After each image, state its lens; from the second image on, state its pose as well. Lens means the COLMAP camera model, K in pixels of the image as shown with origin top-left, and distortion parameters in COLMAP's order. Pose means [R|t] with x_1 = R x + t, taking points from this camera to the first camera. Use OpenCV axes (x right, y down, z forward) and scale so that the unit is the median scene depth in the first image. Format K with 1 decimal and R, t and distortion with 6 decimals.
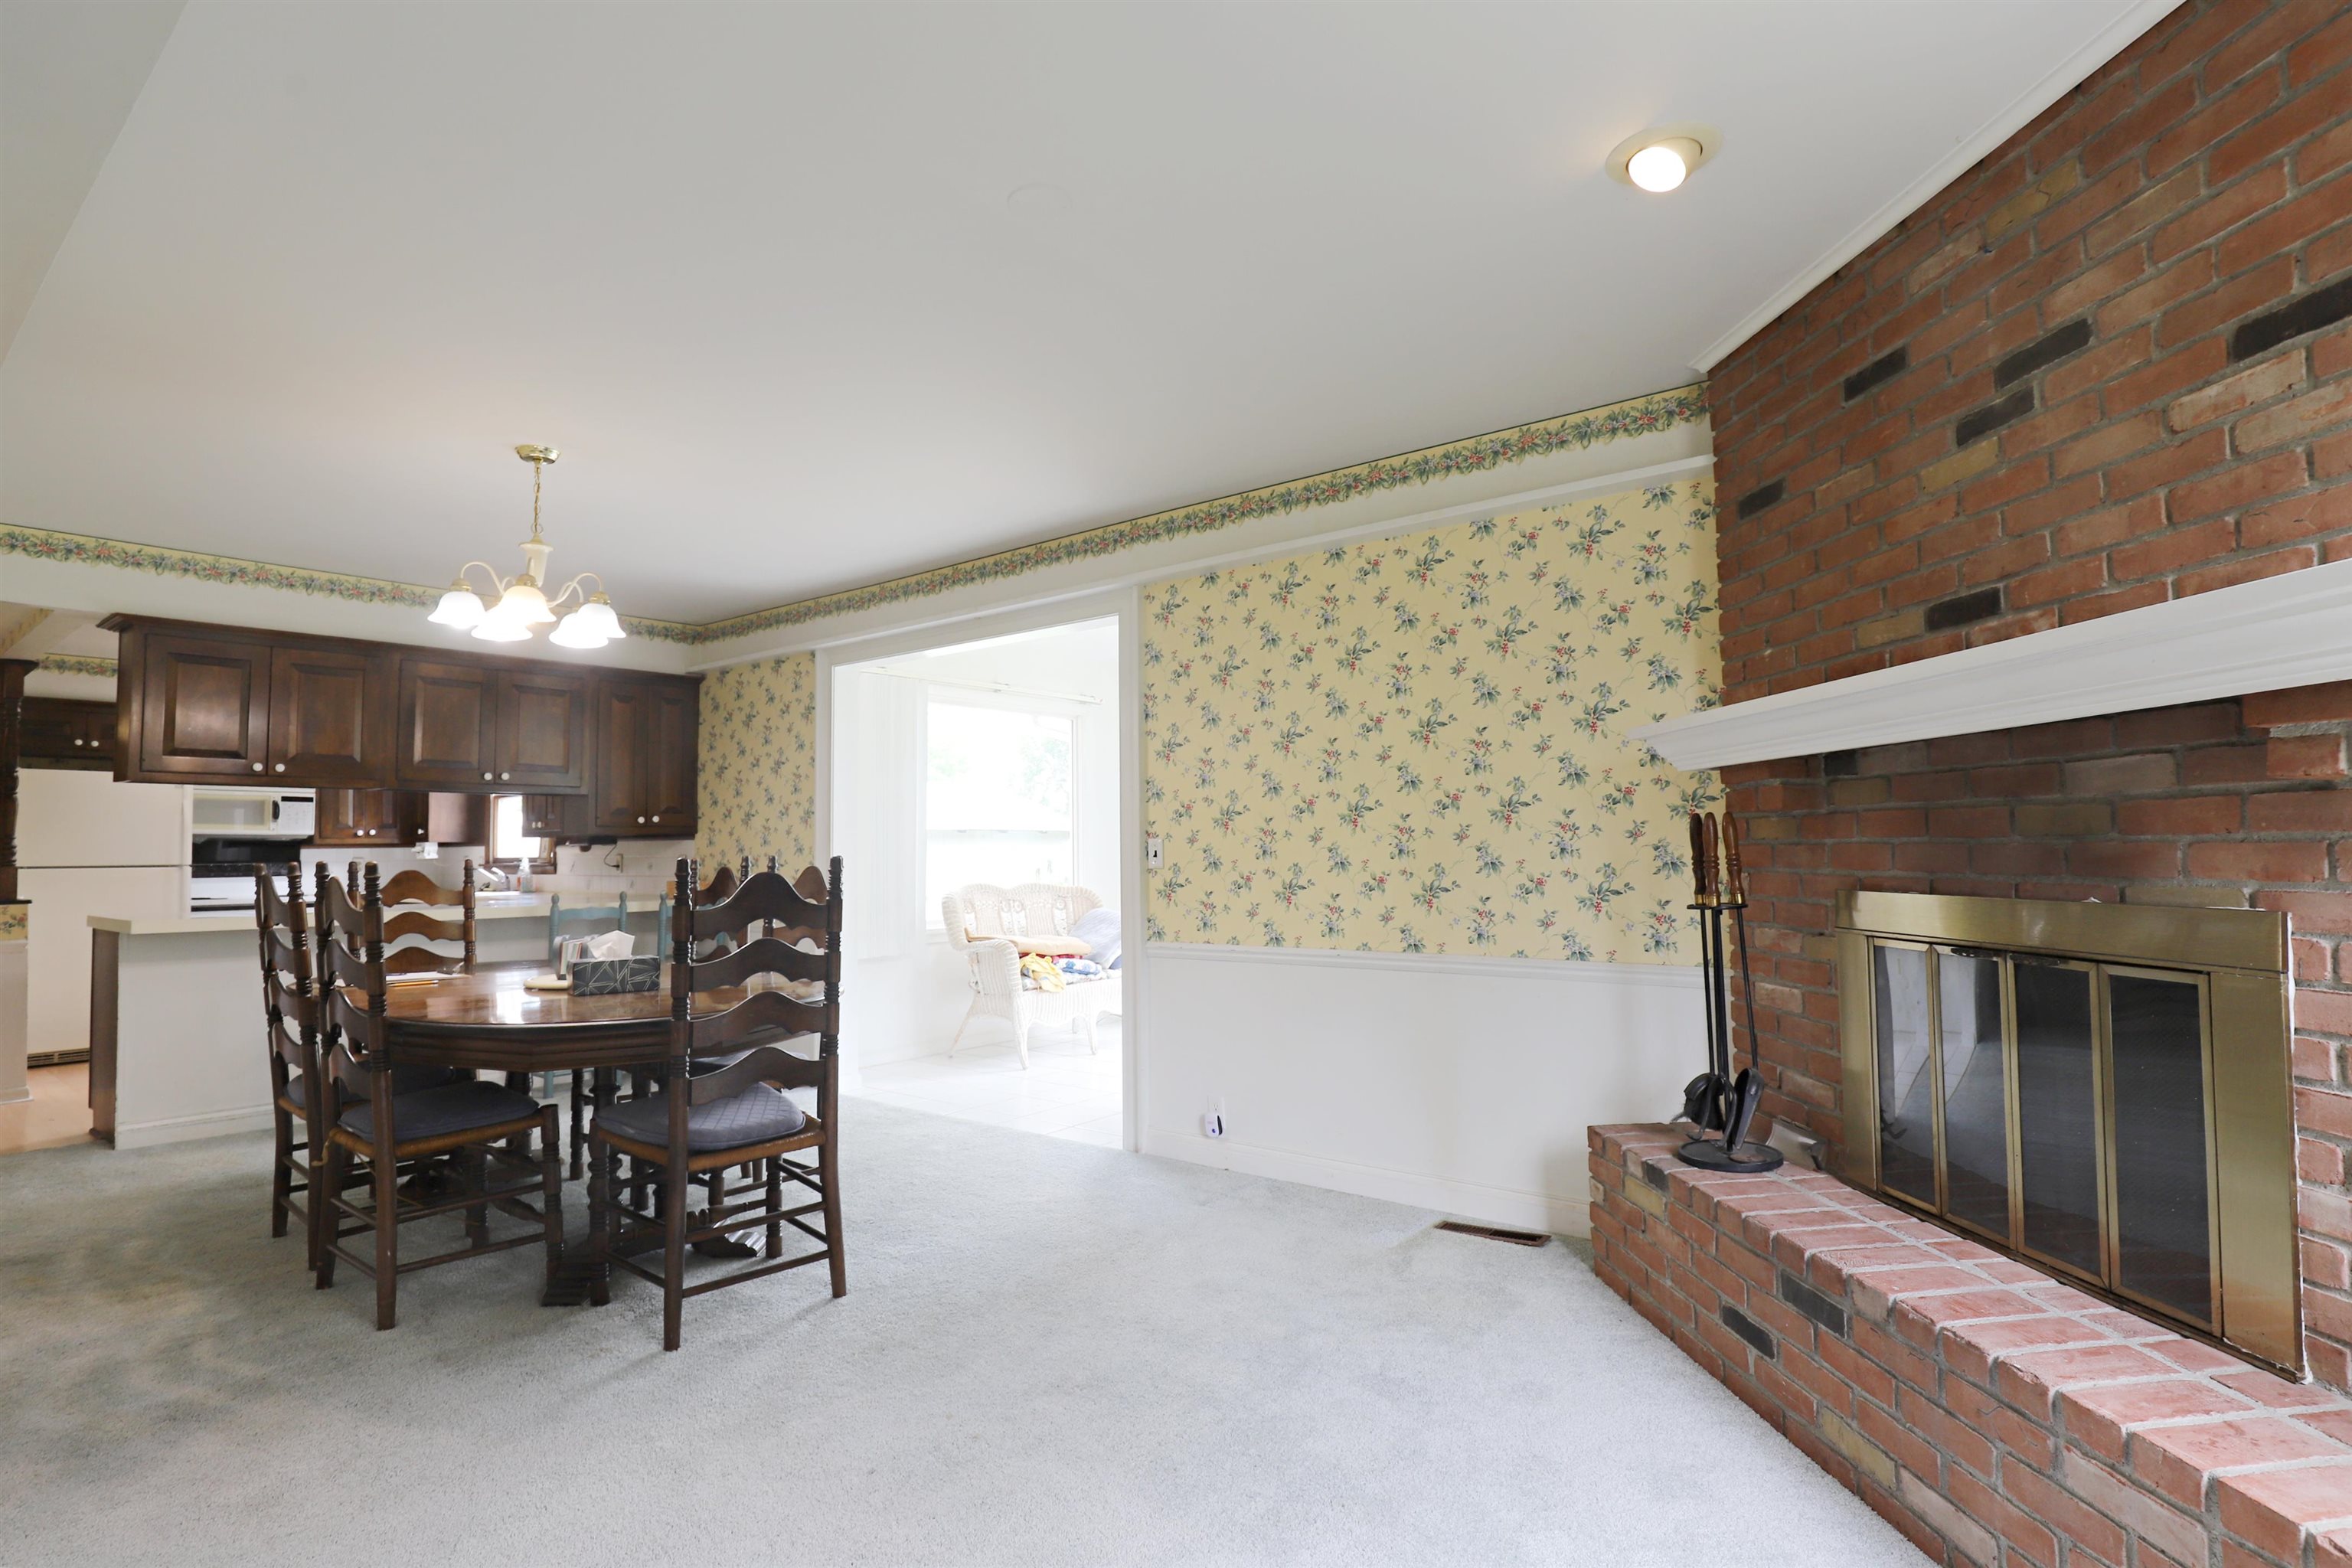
lens RADIAL K [[1177.2, 0, 1178.5], [0, 1177.2, 795.1], [0, 0, 1]] dist [-0.026149, 0.000687]
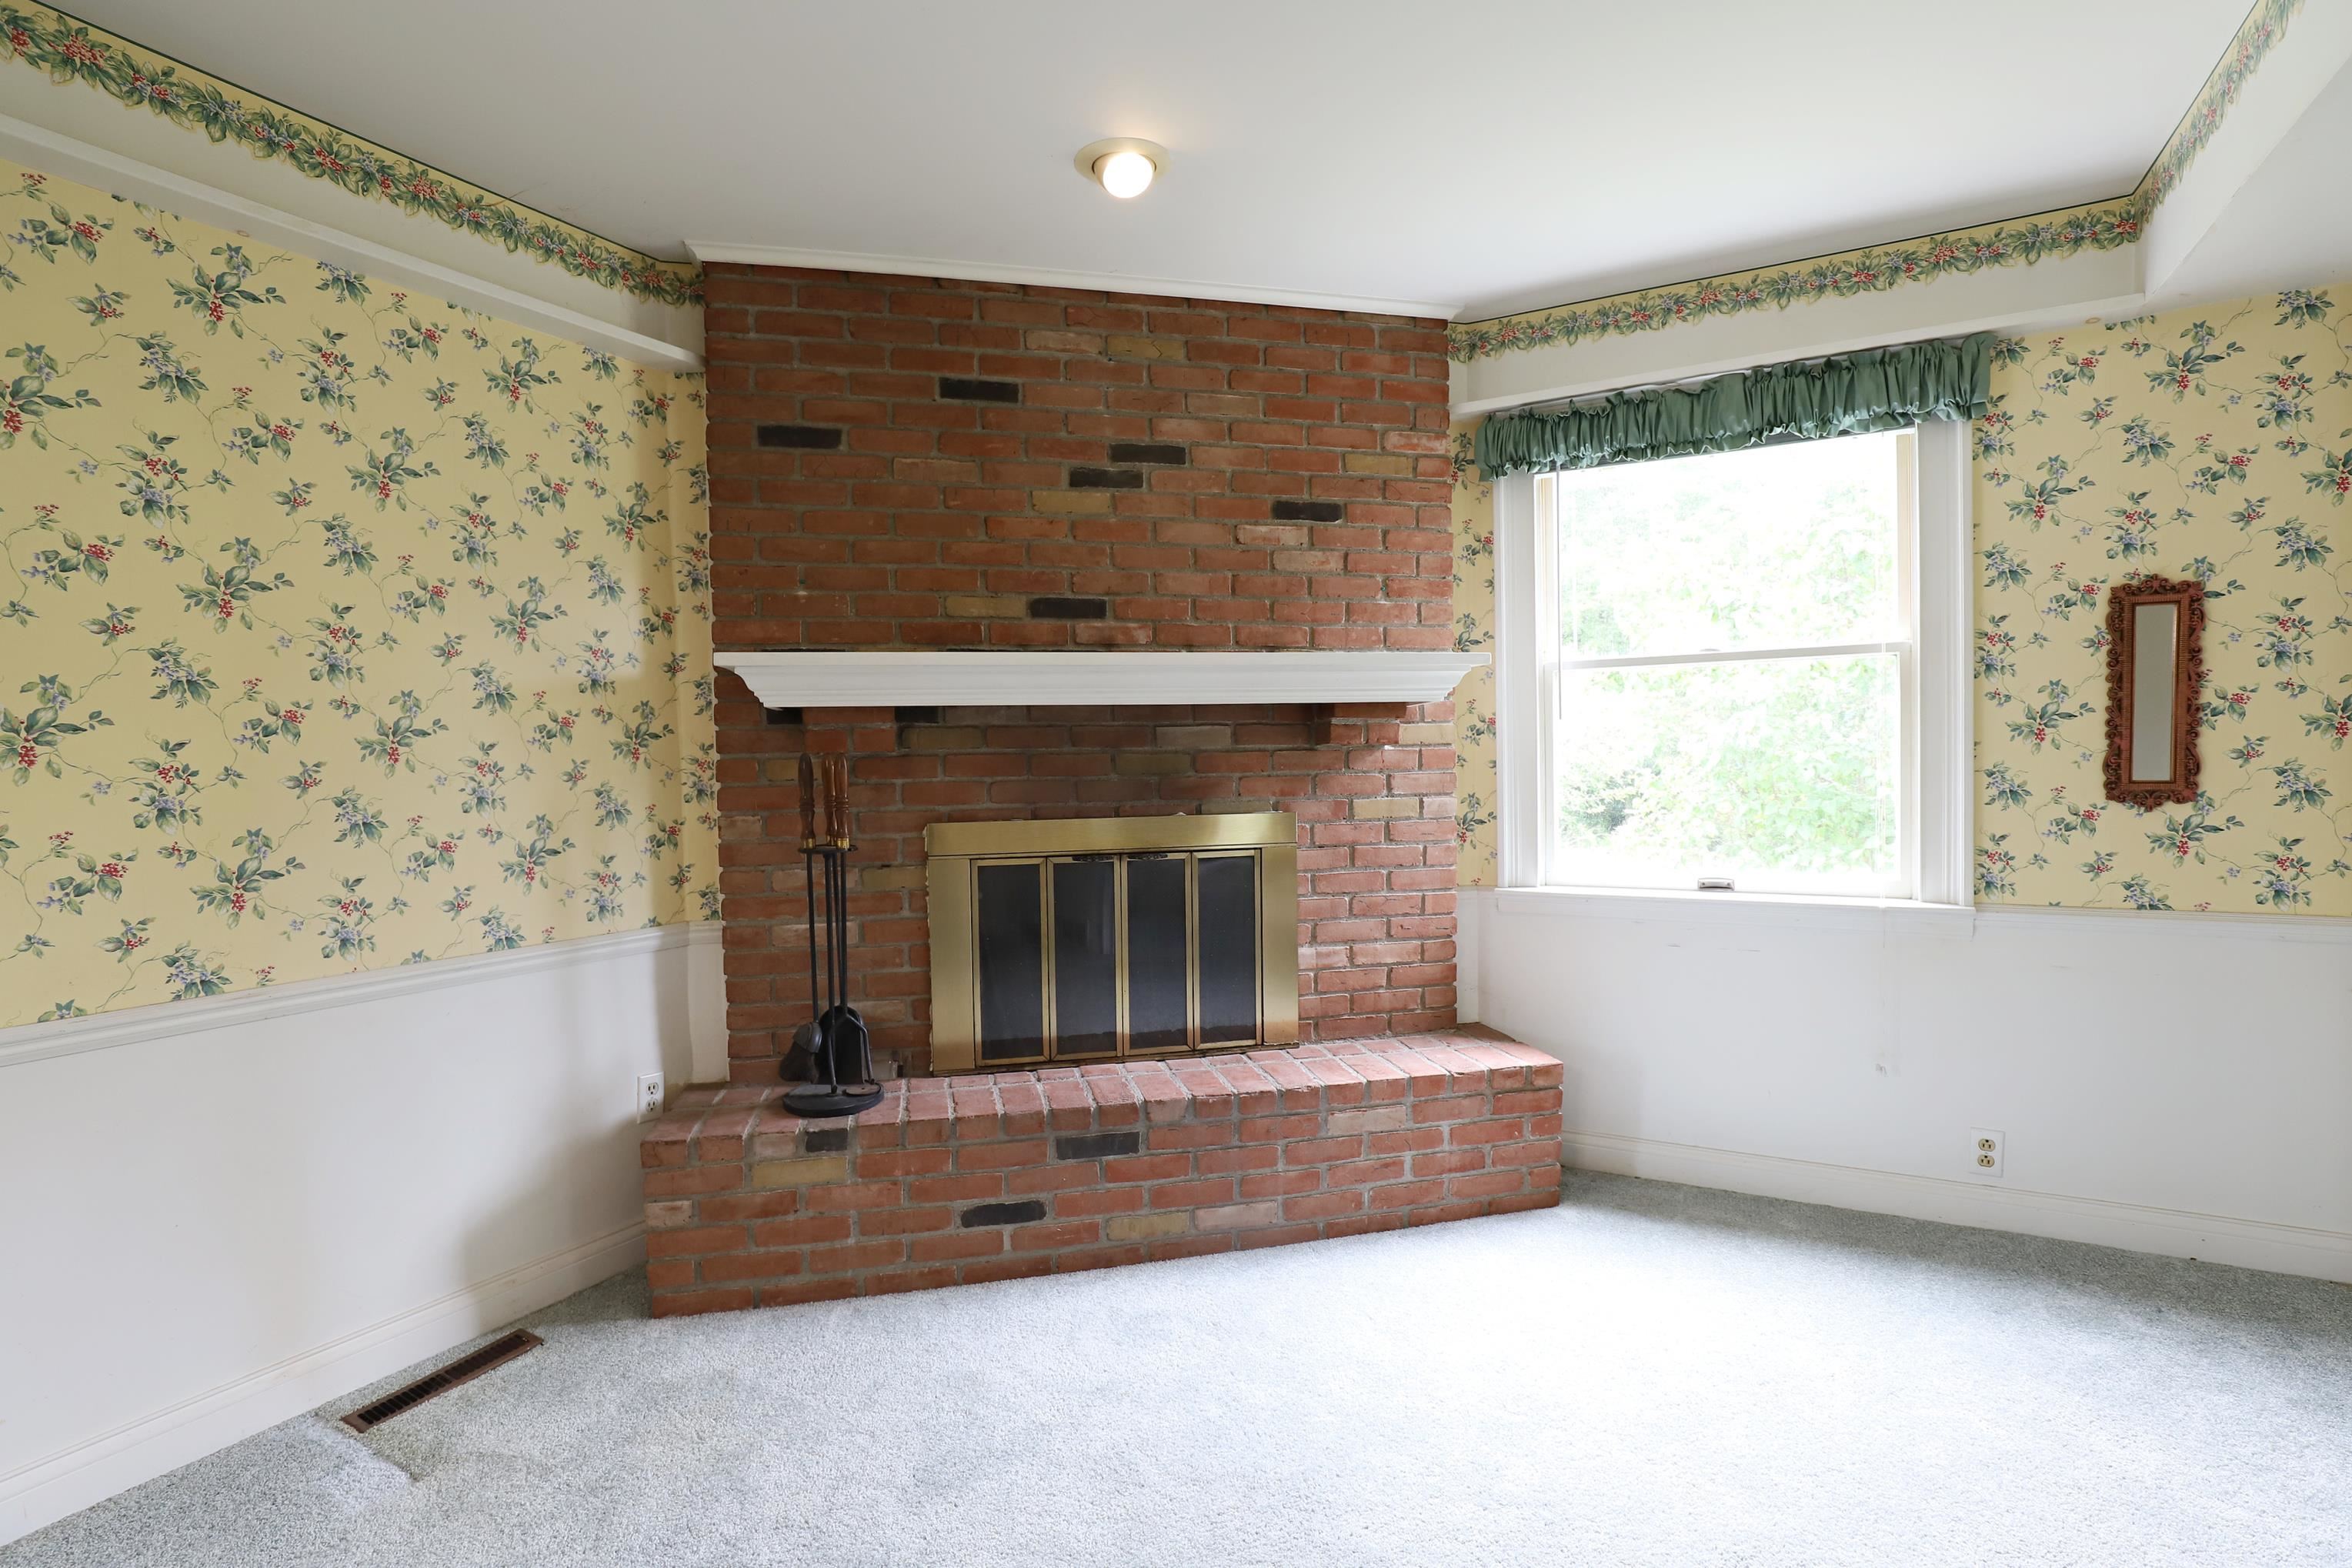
lens RADIAL K [[1116.1, 0, 1173.8], [0, 1116.1, 791.0], [0, 0, 1]] dist [-0.024949, 0.001688]
pose [[-0.160617, -0.015130, 0.986901, -0.466292], [-0.026095, 0.999598, 0.011078, 0.026557], [-0.986672, -0.023973, -0.160947, 0.799269]]
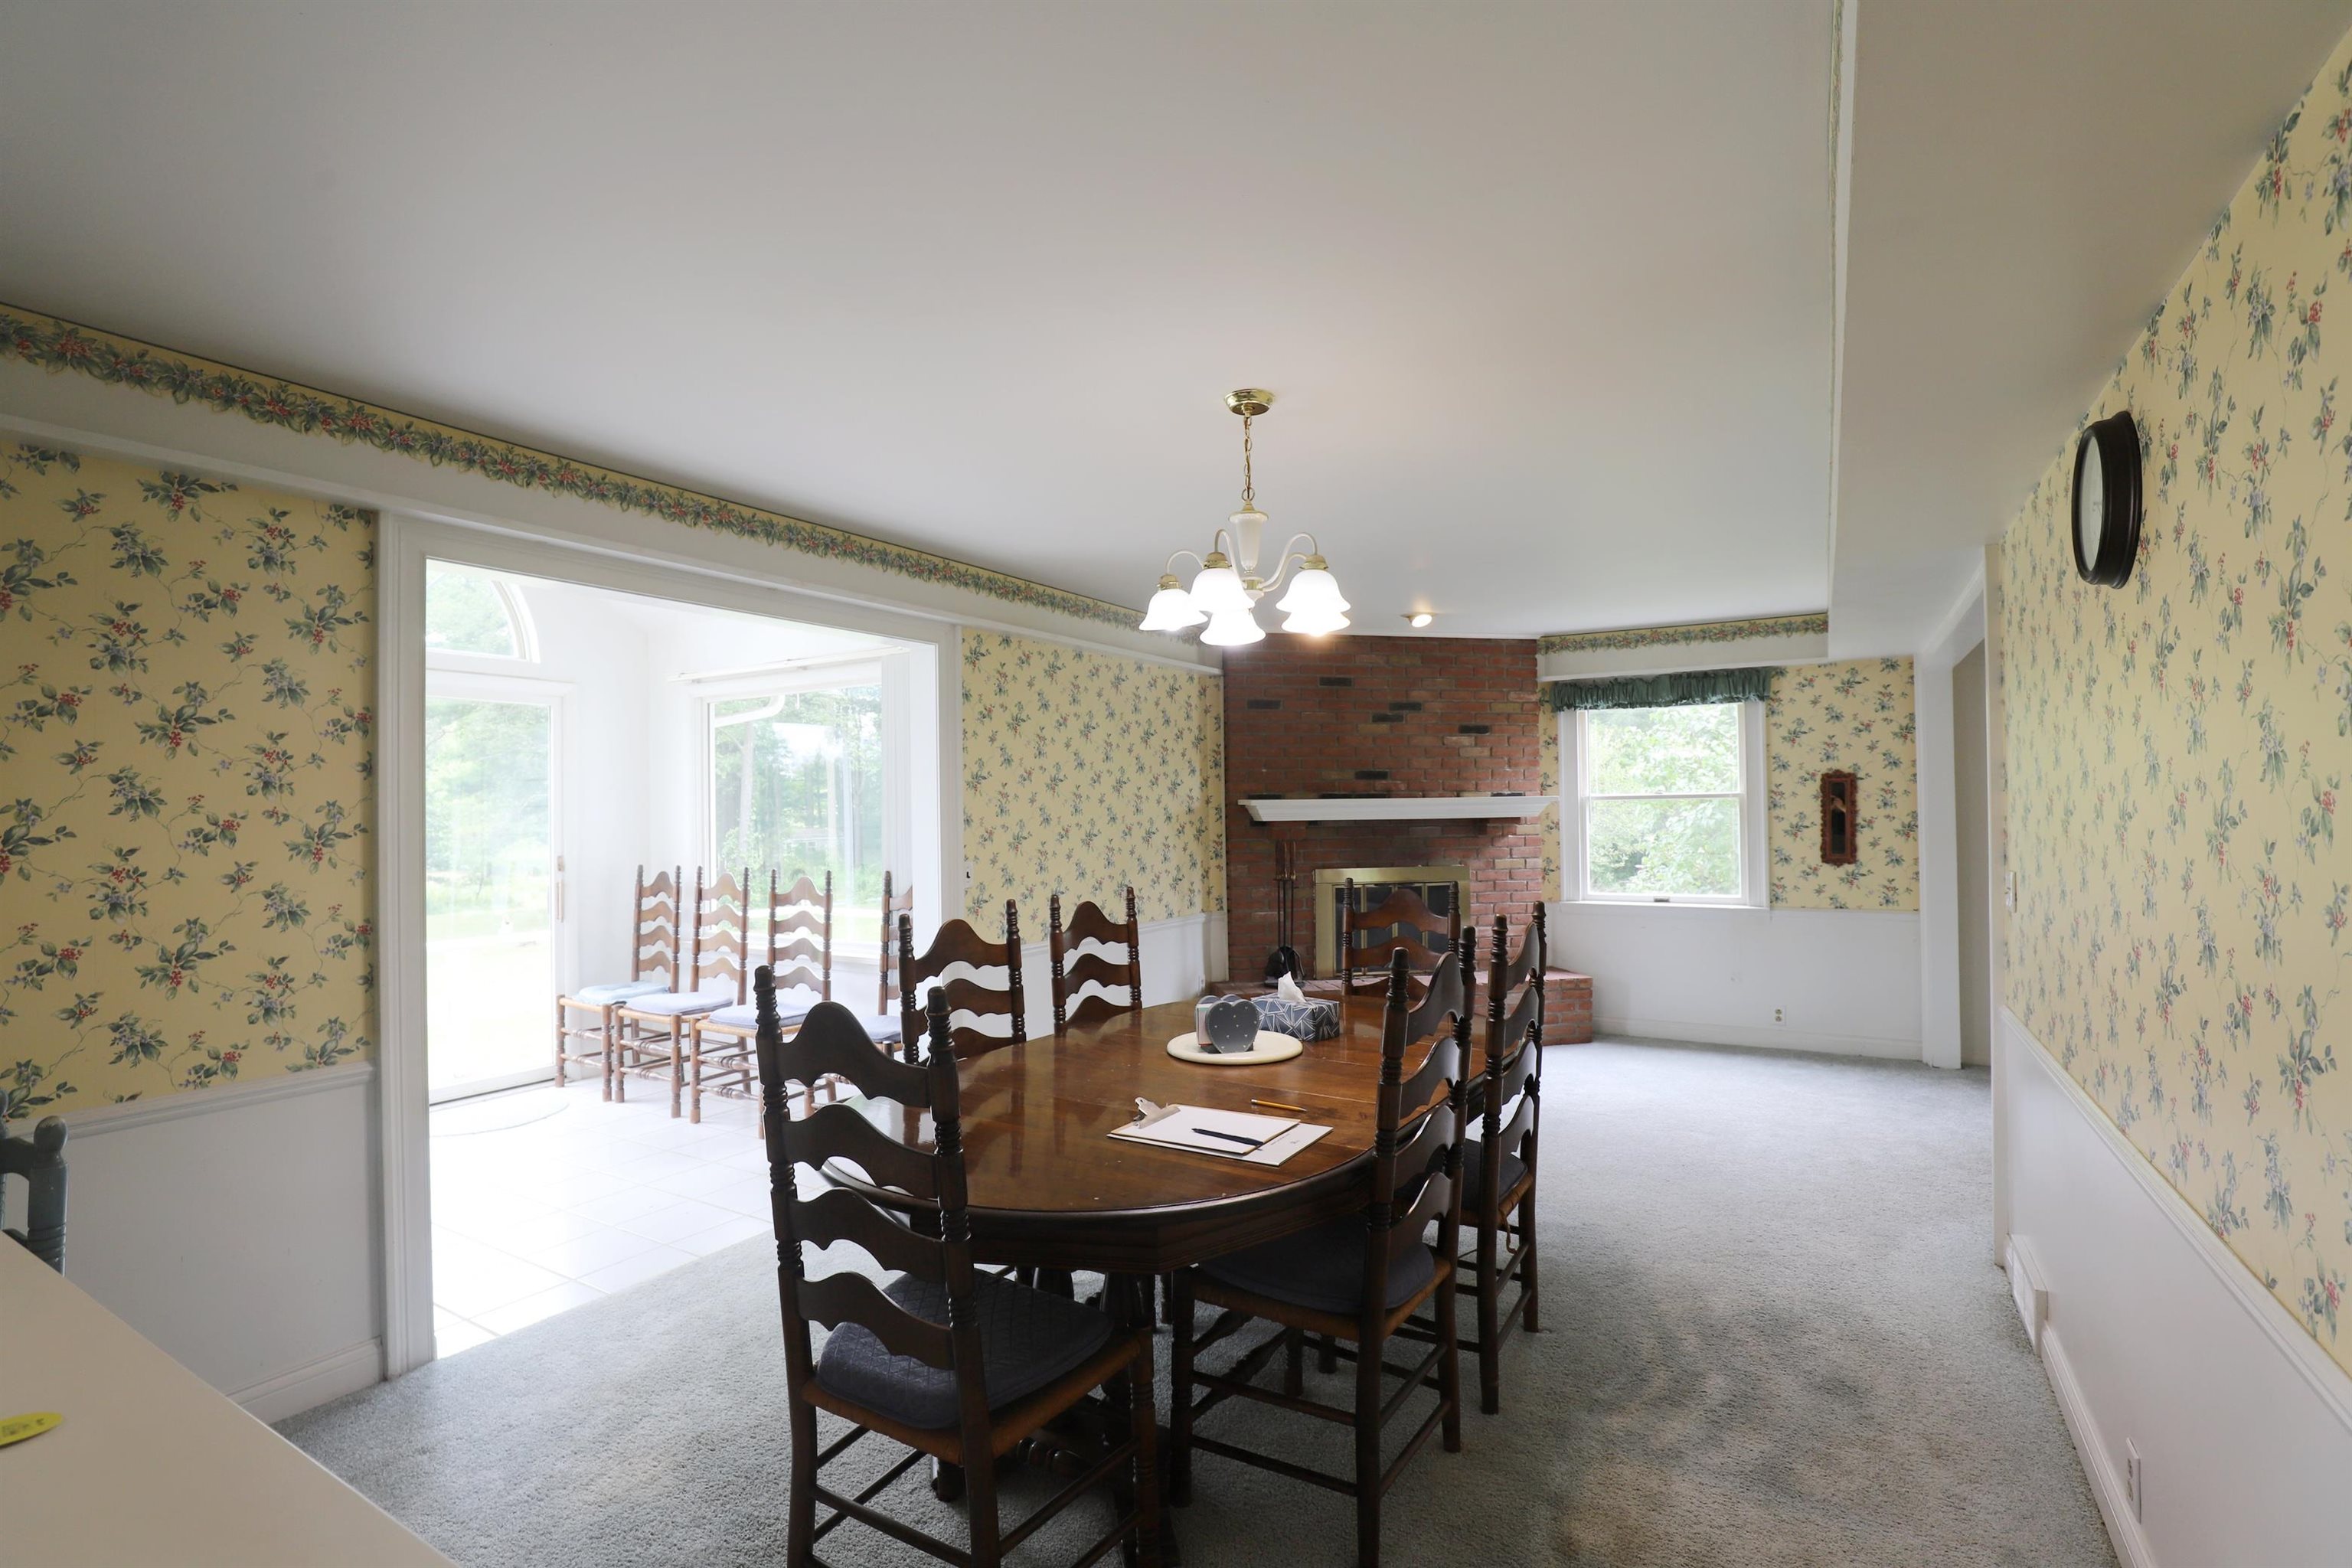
lens RADIAL K [[1088.3, 0, 1177.5], [0, 1088.3, 797.9], [0, 0, 1]] dist [-0.023491, 0.000166]
pose [[-0.132922, 0.025269, 0.990804, -1.560165], [-0.032416, 0.999029, -0.029827, 0.002969], [-0.990596, -0.036082, -0.131973, 1.394153]]
